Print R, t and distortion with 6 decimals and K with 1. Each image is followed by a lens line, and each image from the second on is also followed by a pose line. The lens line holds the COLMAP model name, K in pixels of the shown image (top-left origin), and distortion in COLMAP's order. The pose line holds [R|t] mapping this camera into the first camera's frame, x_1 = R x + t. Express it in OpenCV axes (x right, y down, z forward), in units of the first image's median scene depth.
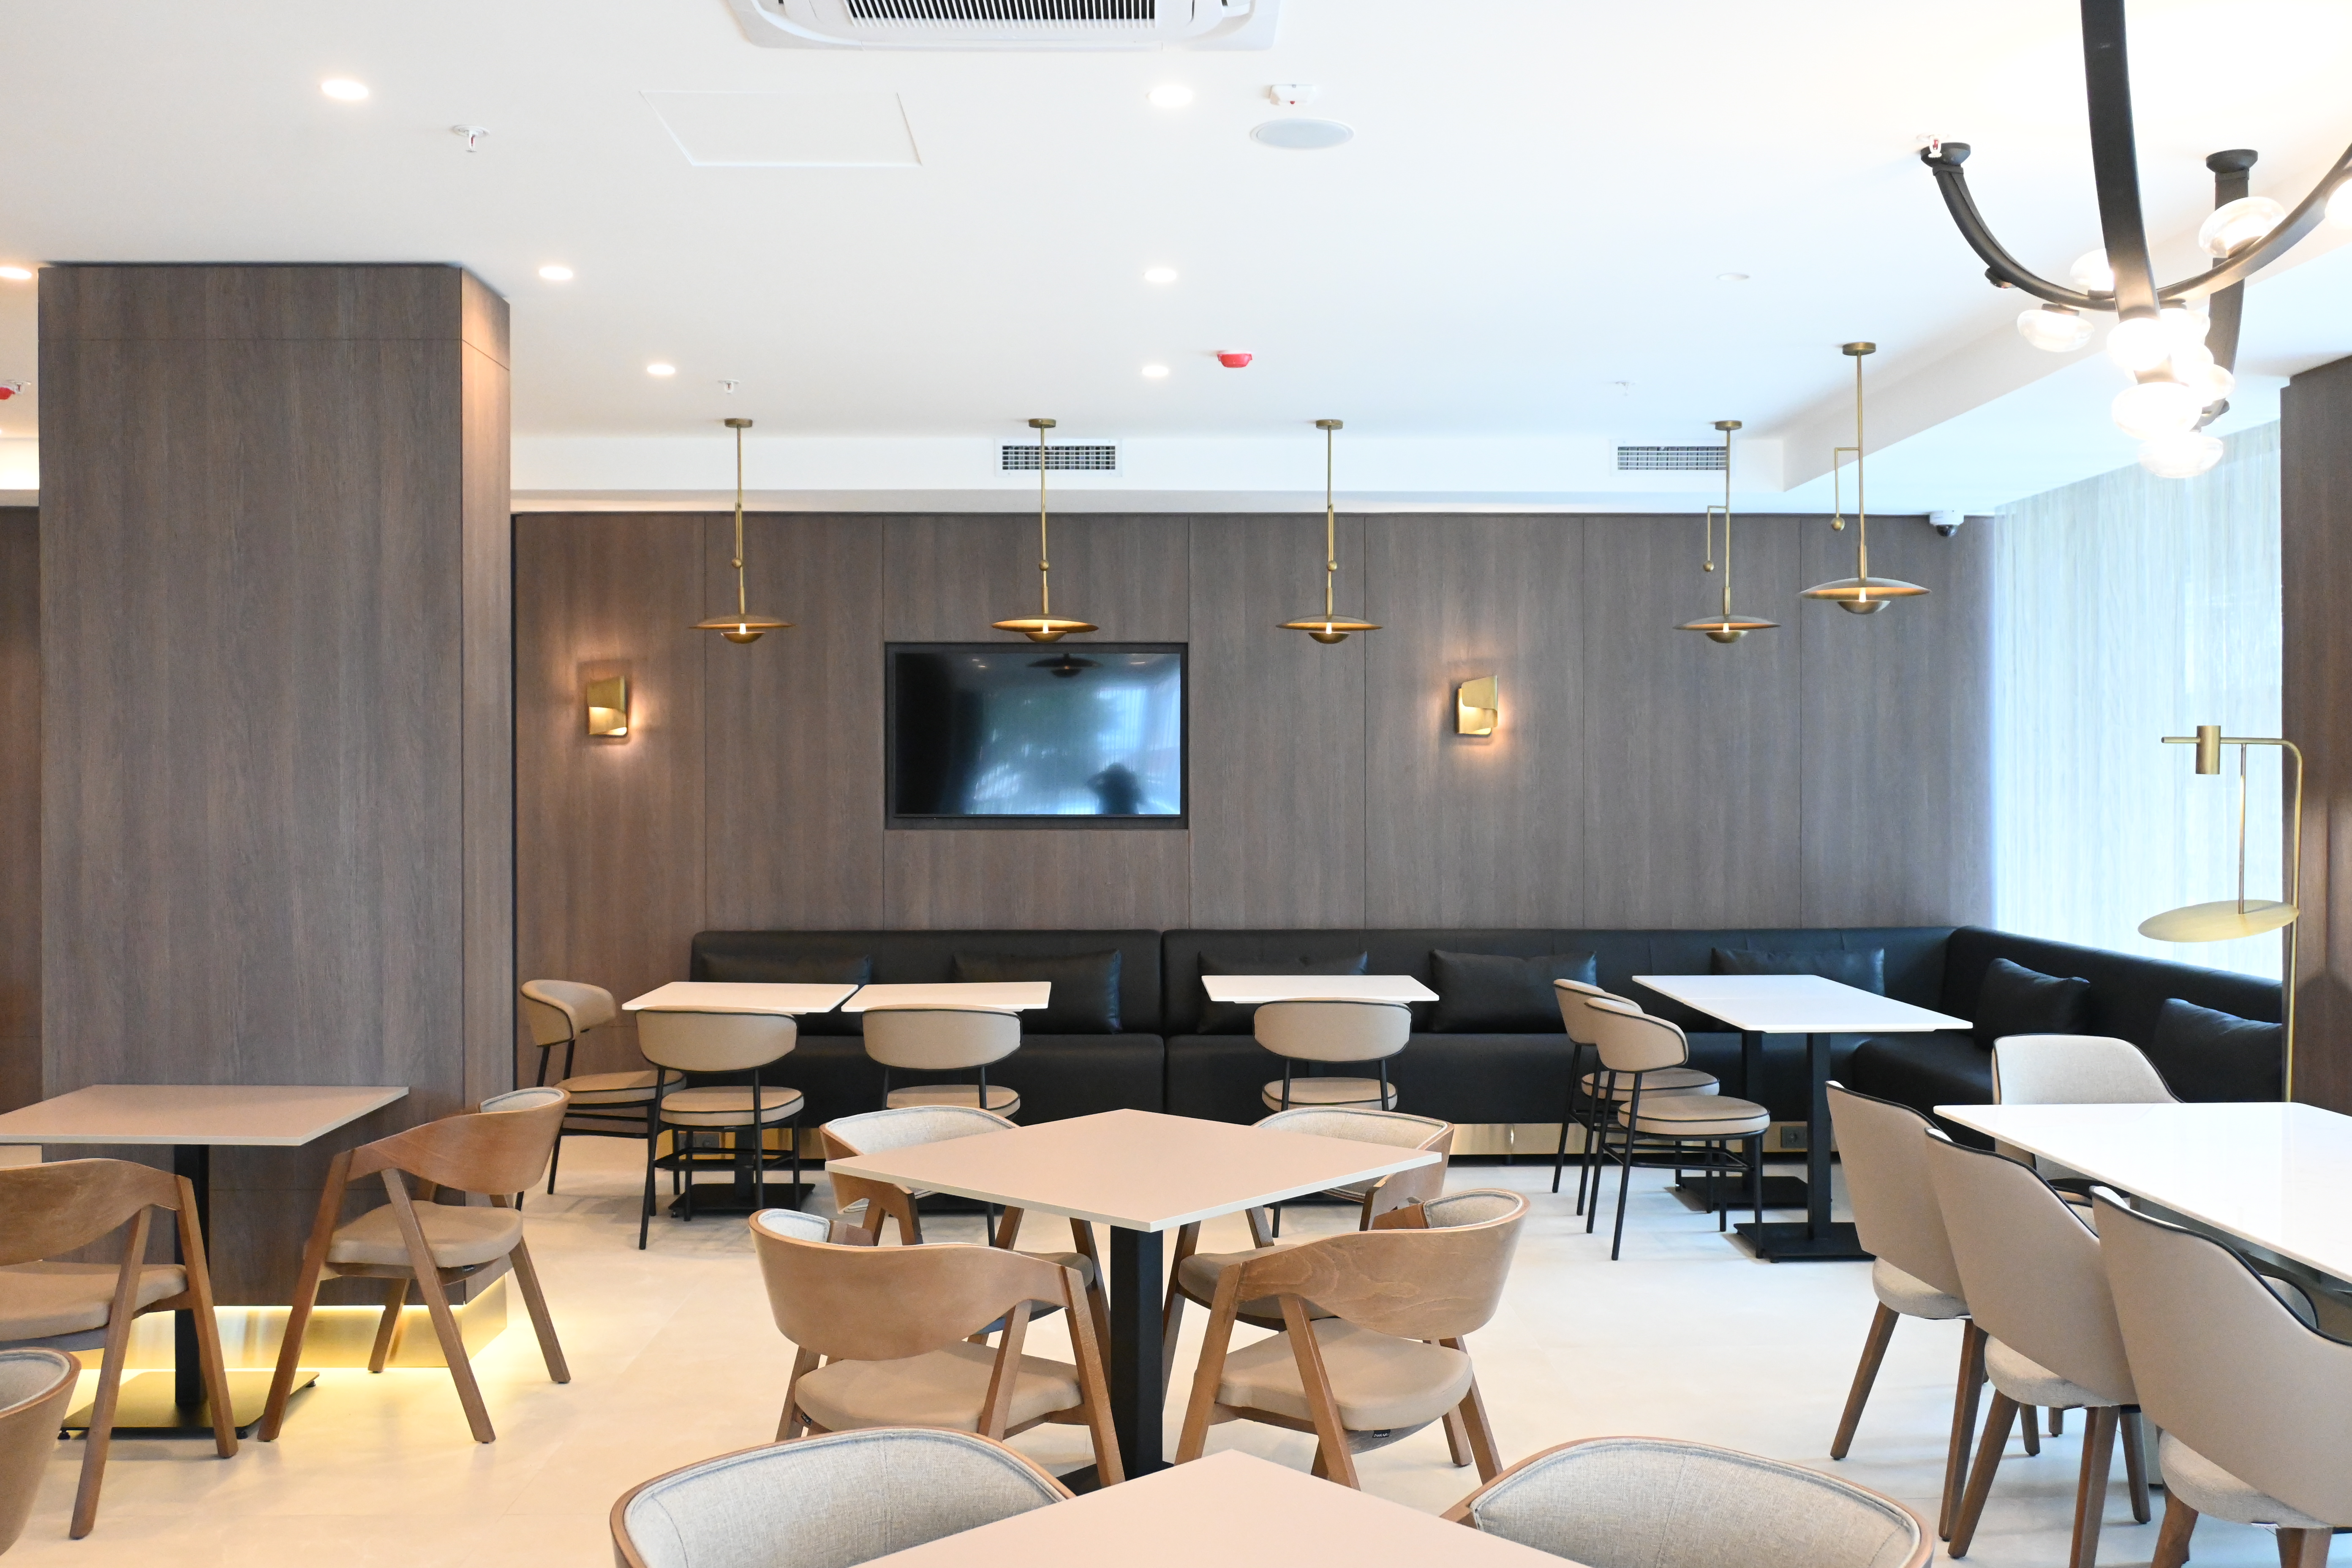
lens RADIAL K [[2102.2, 0, 1184.5], [0, 2102.2, 784.9], [0, 0, 1]] dist [-0.010249, 0.010000]
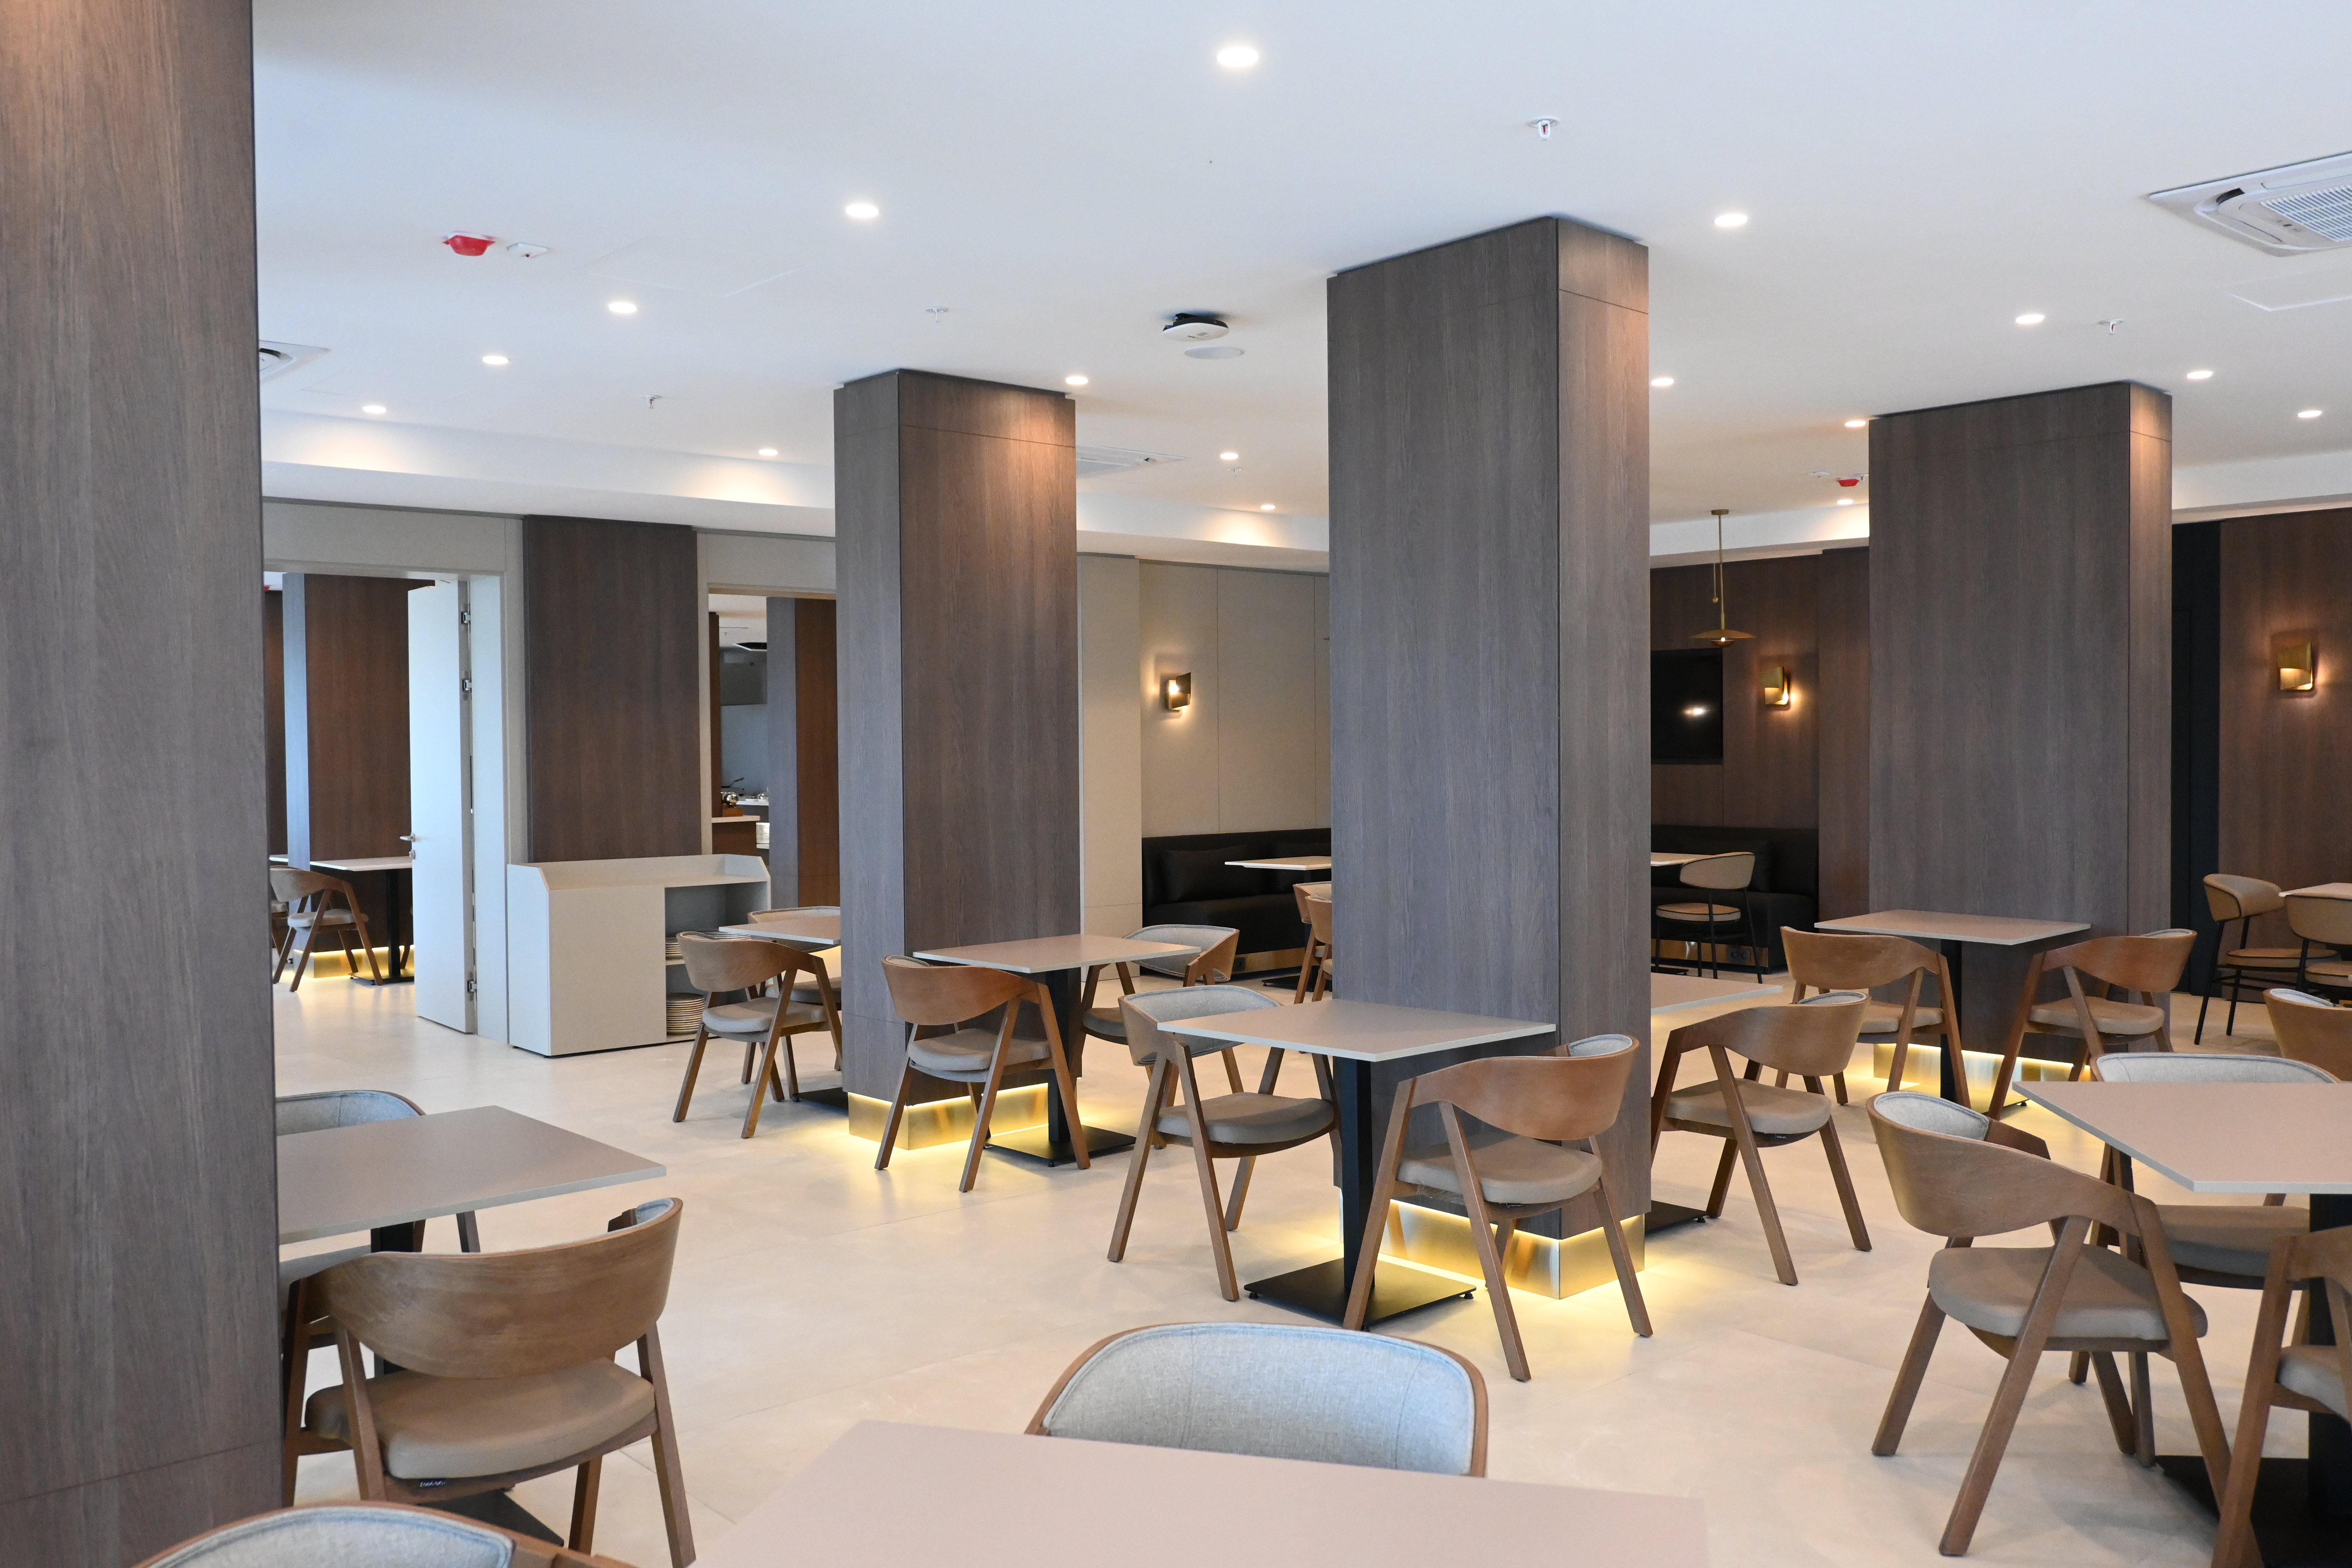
lens RADIAL K [[1909.5, 0, 1169.3], [0, 1909.5, 793.5], [0, 0, 1]] dist [-0.006981, -0.005733]
pose [[0.650848, 0.017486, -0.759007, 0.195374], [0.004049, 0.999641, 0.026502, 0.006818], [0.759197, -0.020322, 0.650543, -0.328036]]
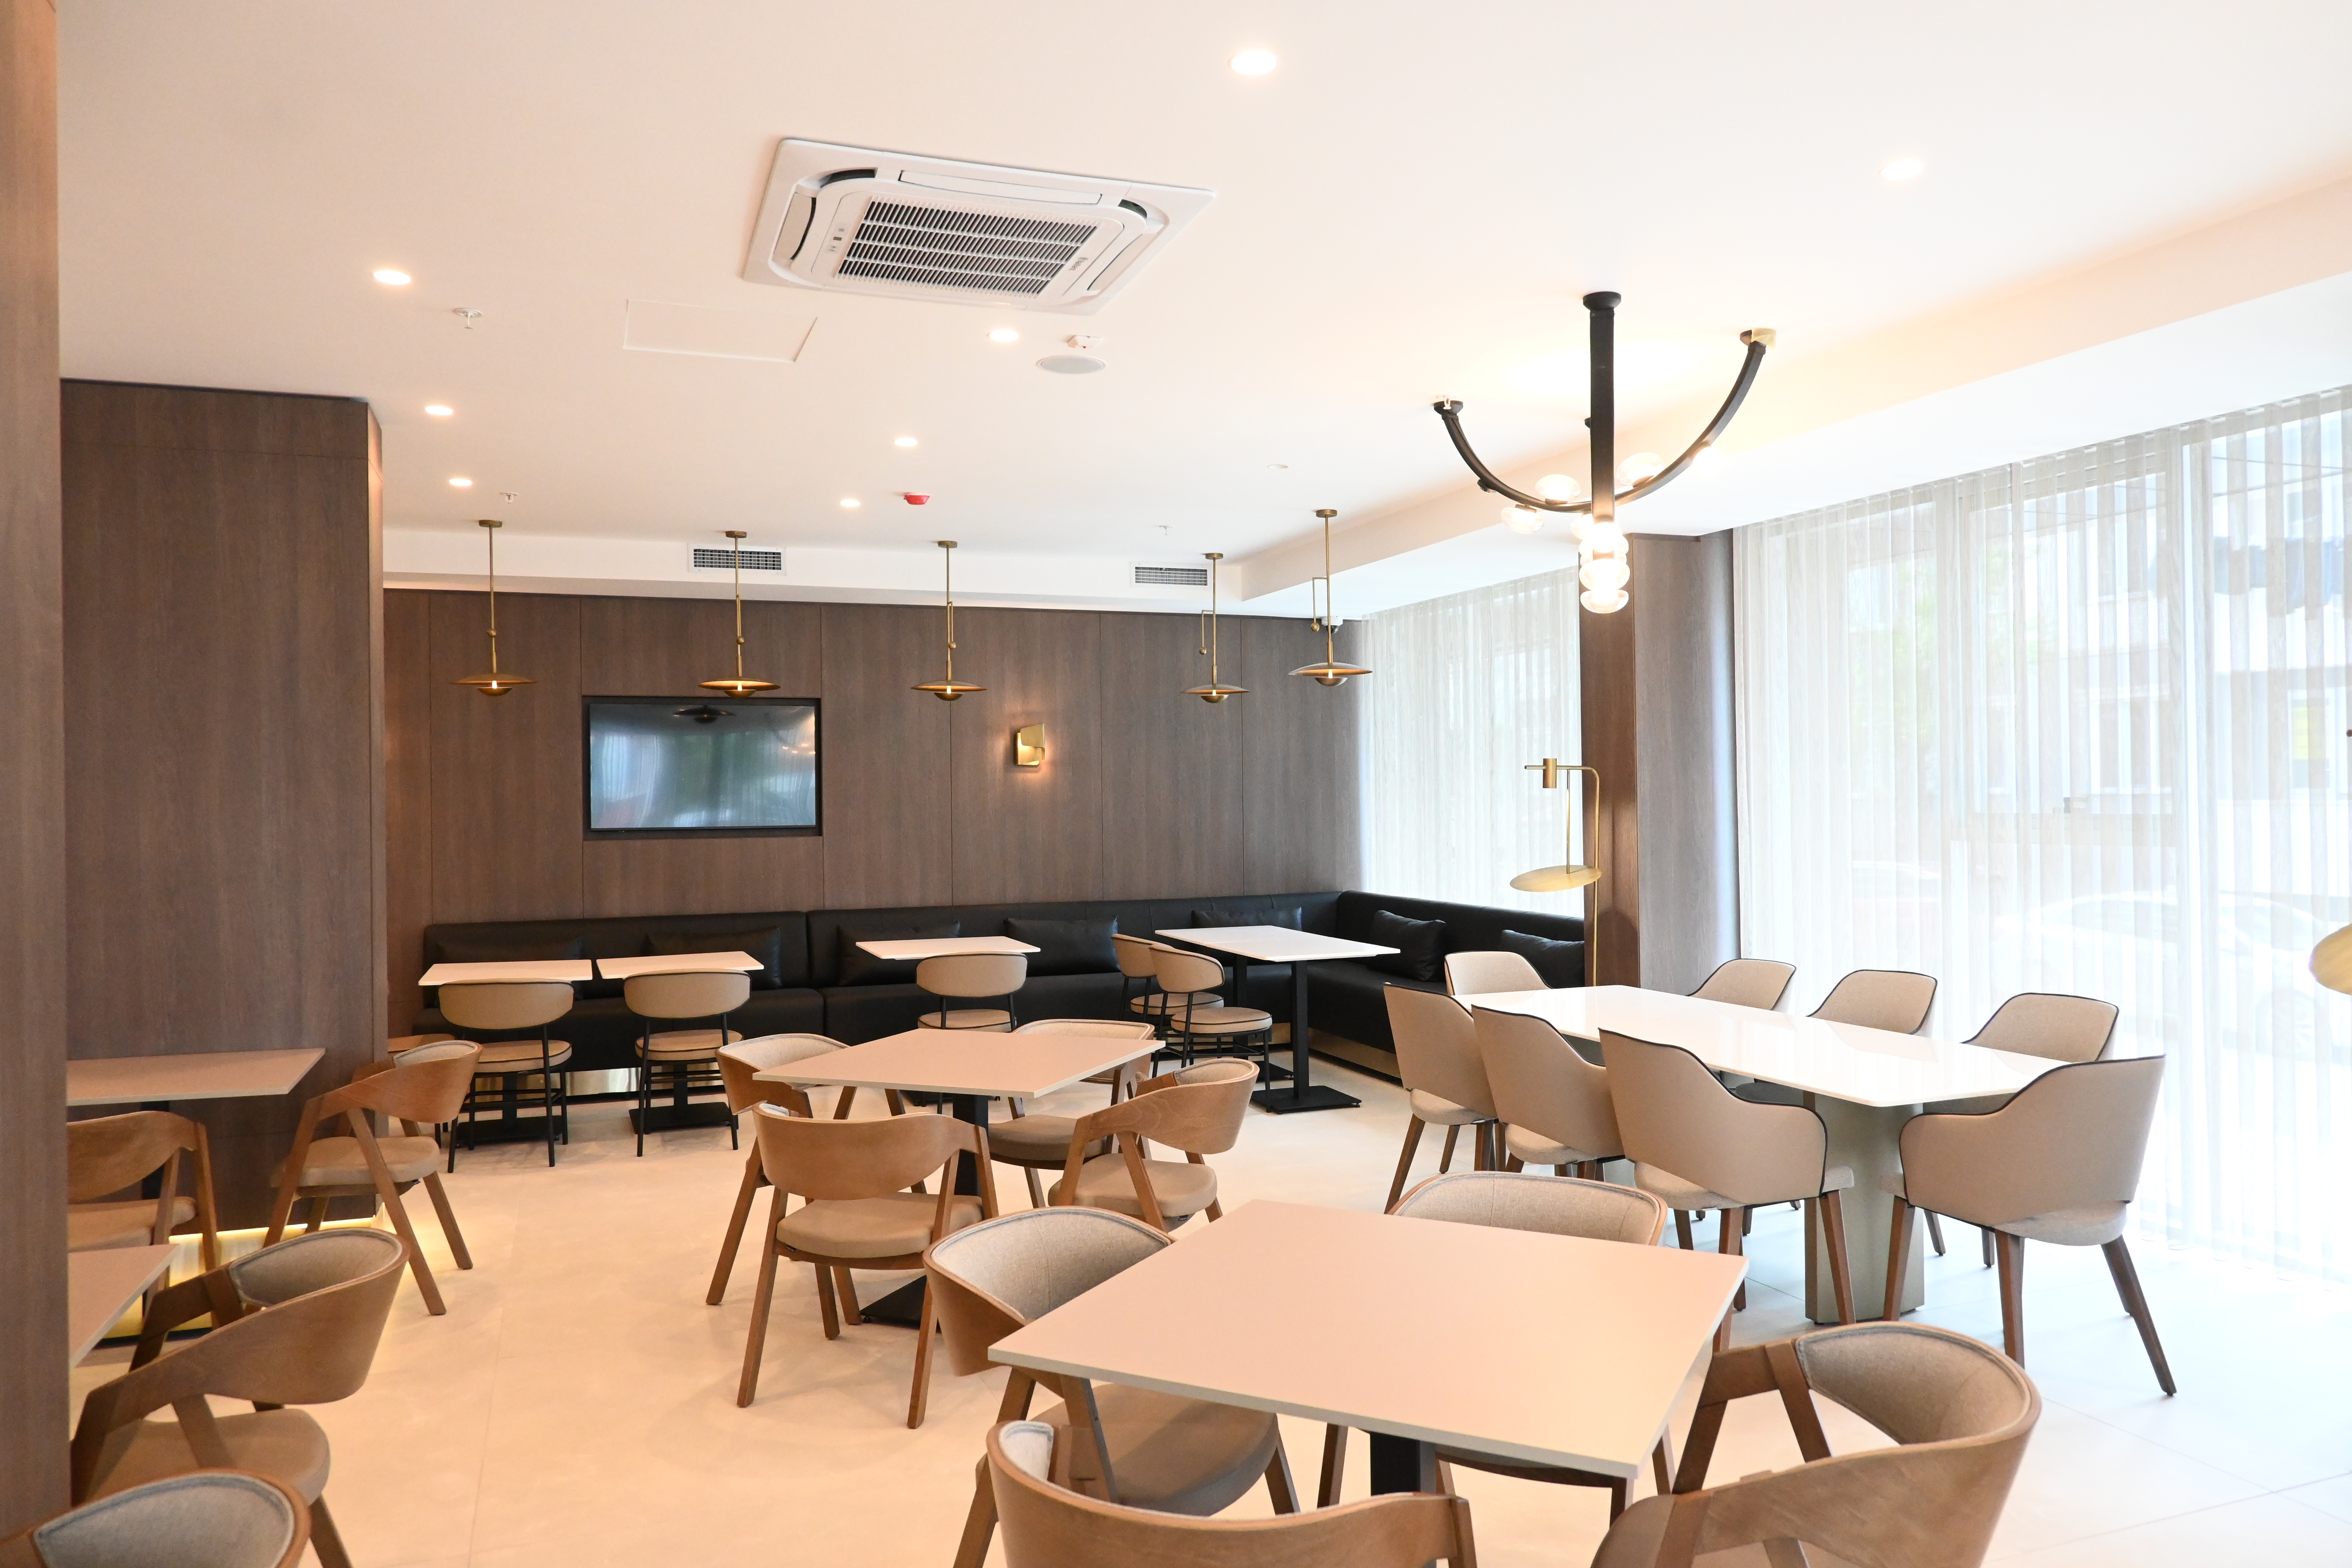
lens RADIAL K [[1604.2, 0, 1170.1], [0, 1604.2, 781.4], [0, 0, 1]] dist [0.006181, -0.003357]
pose [[0.944272, -0.006906, 0.329094, -0.162458], [0.011393, 0.999867, -0.011708, 0.000775], [-0.328969, 0.014805, 0.944224, -0.062477]]
